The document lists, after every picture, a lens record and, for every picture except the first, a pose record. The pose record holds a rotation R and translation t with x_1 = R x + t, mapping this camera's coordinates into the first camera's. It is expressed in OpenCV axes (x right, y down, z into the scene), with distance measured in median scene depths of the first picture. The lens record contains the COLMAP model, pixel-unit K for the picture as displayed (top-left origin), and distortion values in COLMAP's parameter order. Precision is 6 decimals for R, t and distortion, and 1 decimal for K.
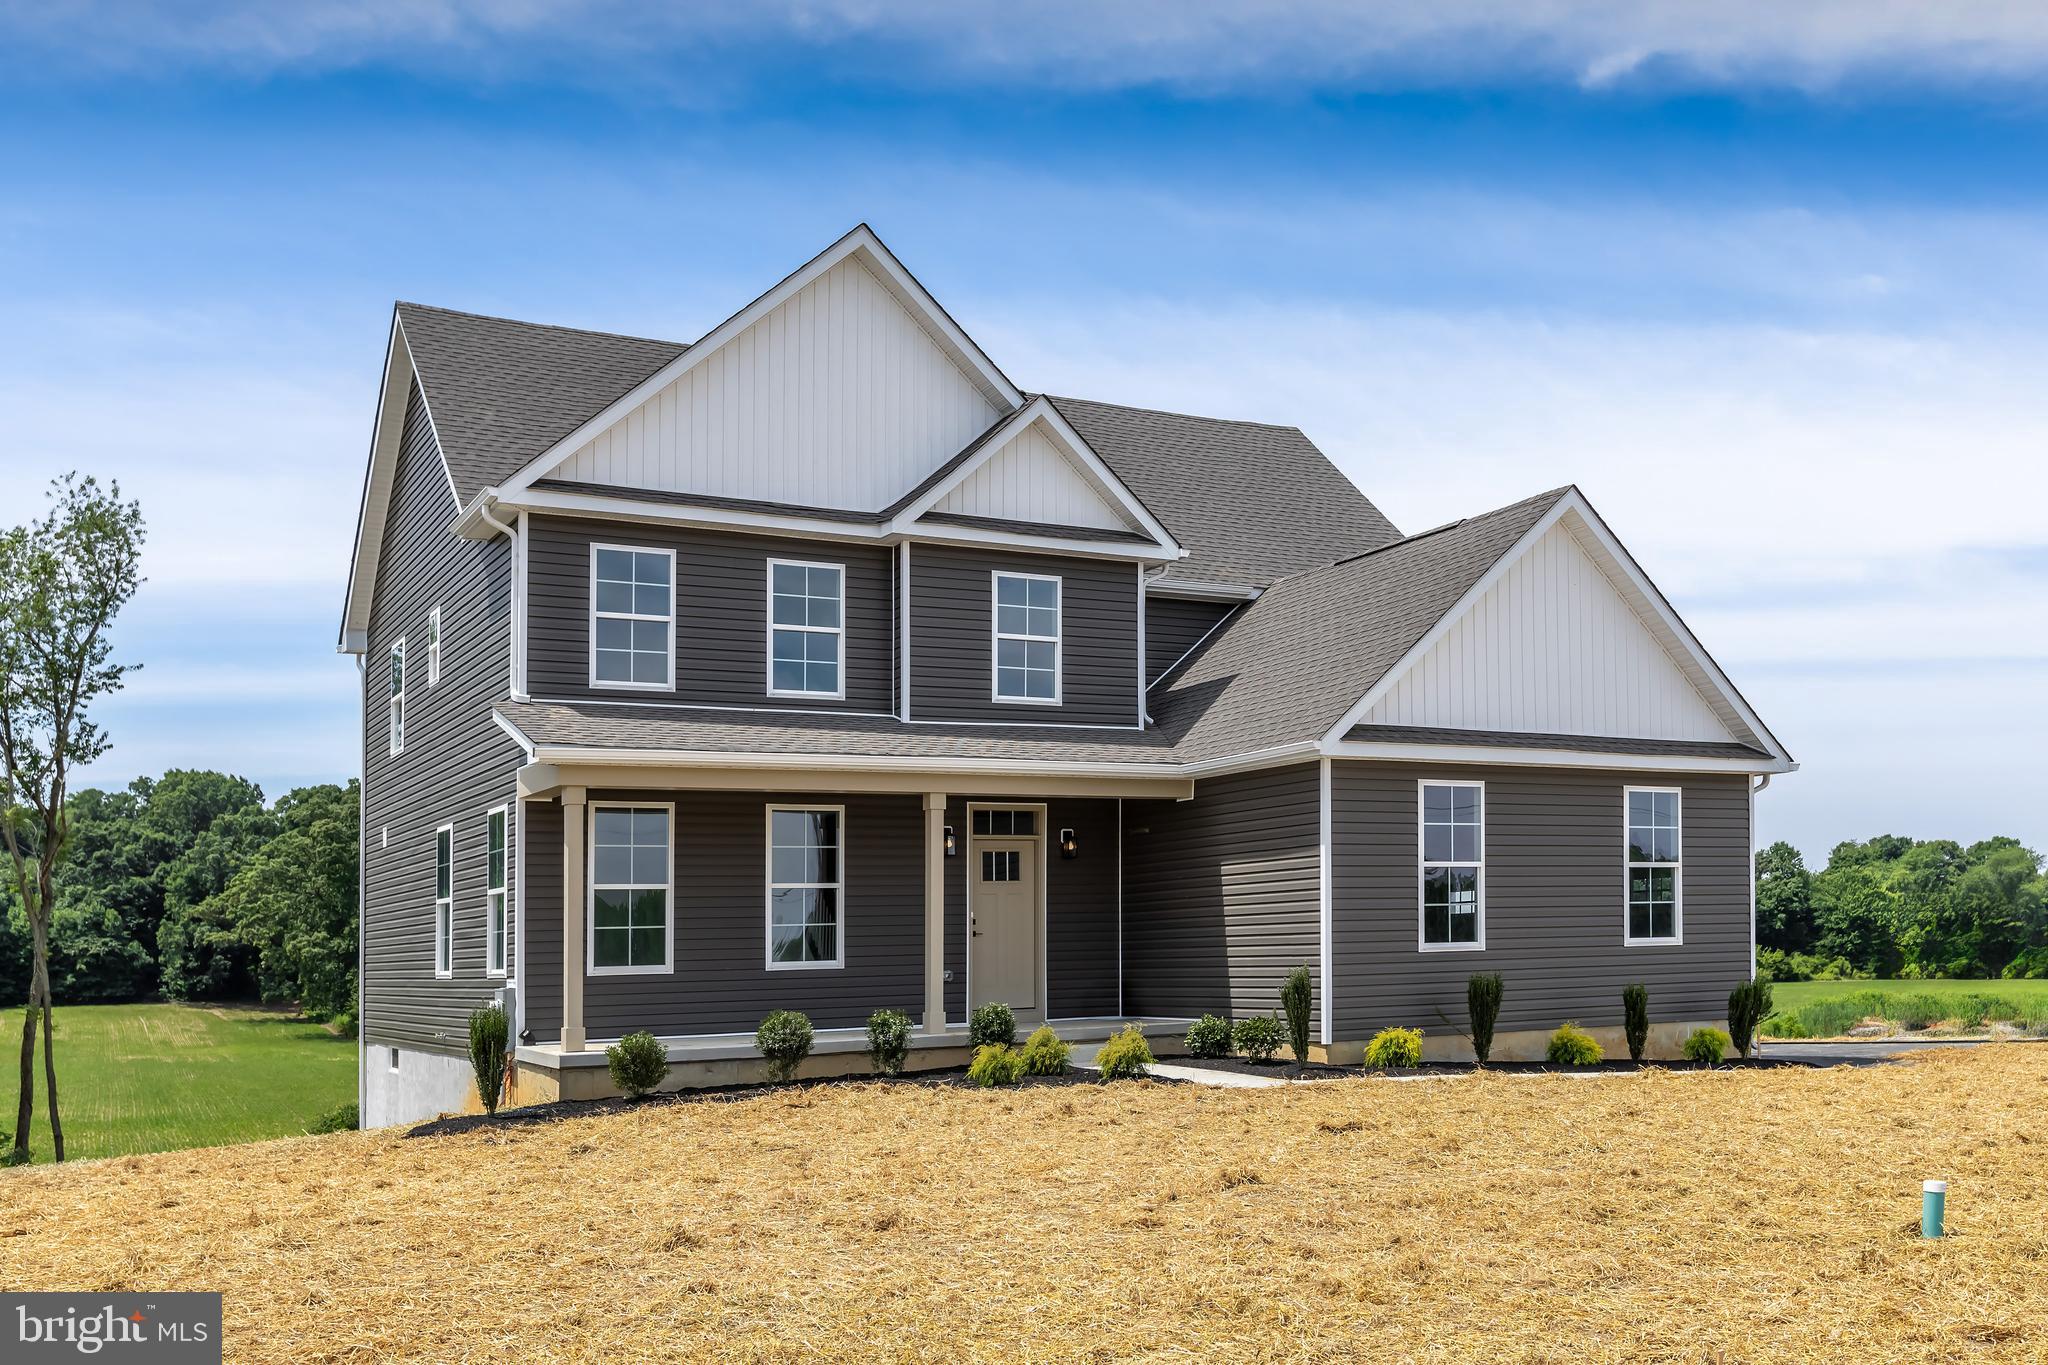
lens RADIAL K [[1738.1, 0, 1016.8], [0, 1738.1, 680.2], [0, 0, 1]] dist [0.047207, -0.014986]
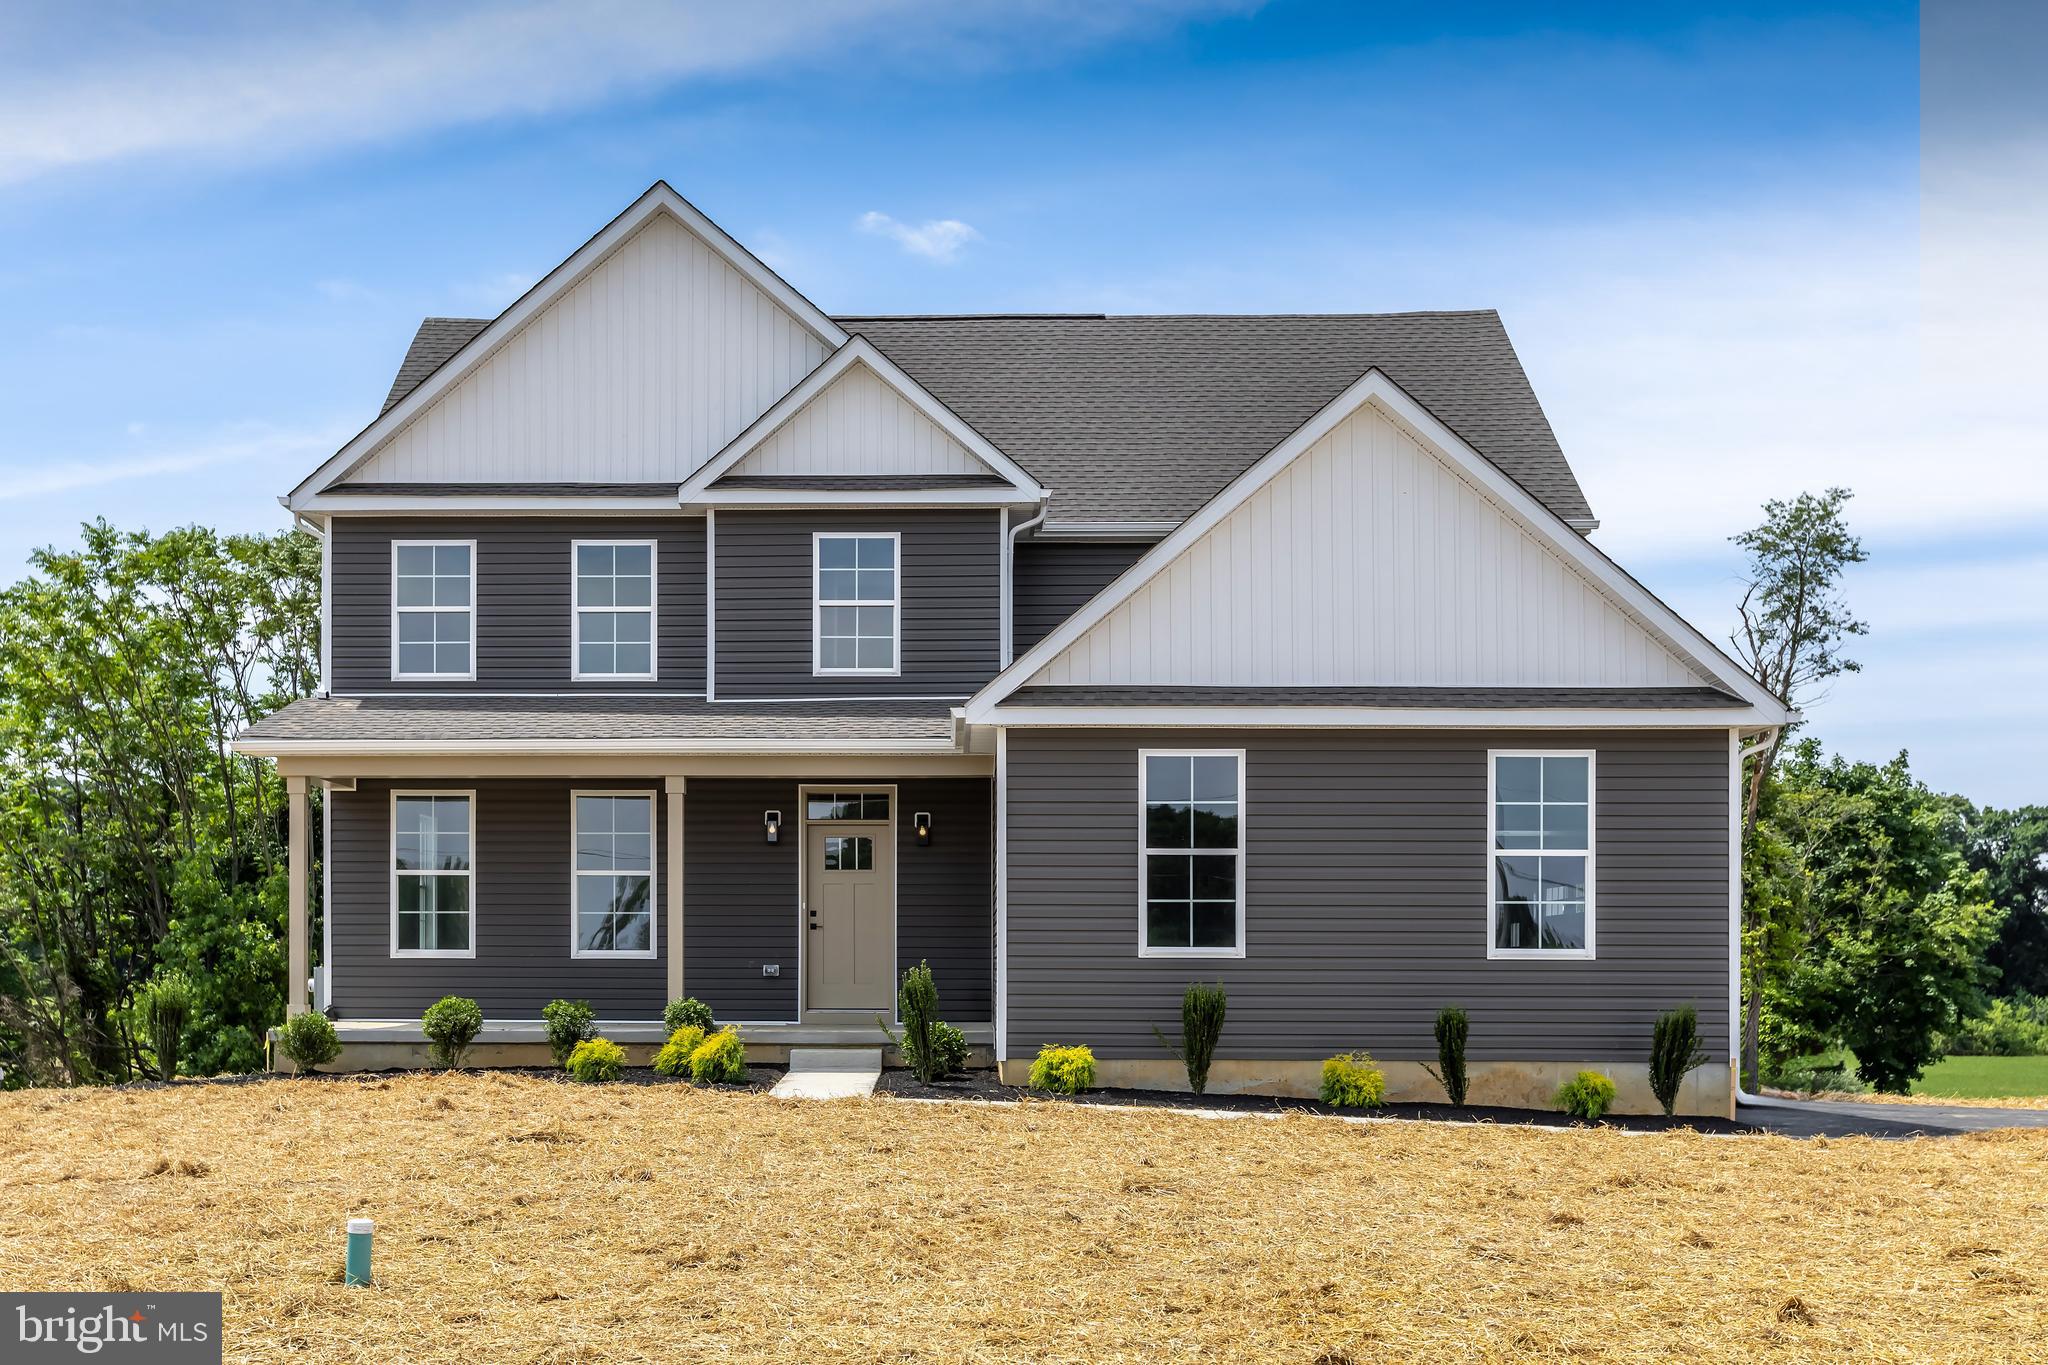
lens RADIAL K [[1927.6, 0, 1023.8], [0, 1927.6, 688.1], [0, 0, 1]] dist [0.047108, 0.000000]
pose [[0.868407, -0.040161, -0.494224, 0.609111], [0.048938, 0.998790, 0.004828, 0.020388], [0.493432, -0.028379, 0.869321, 0.173603]]
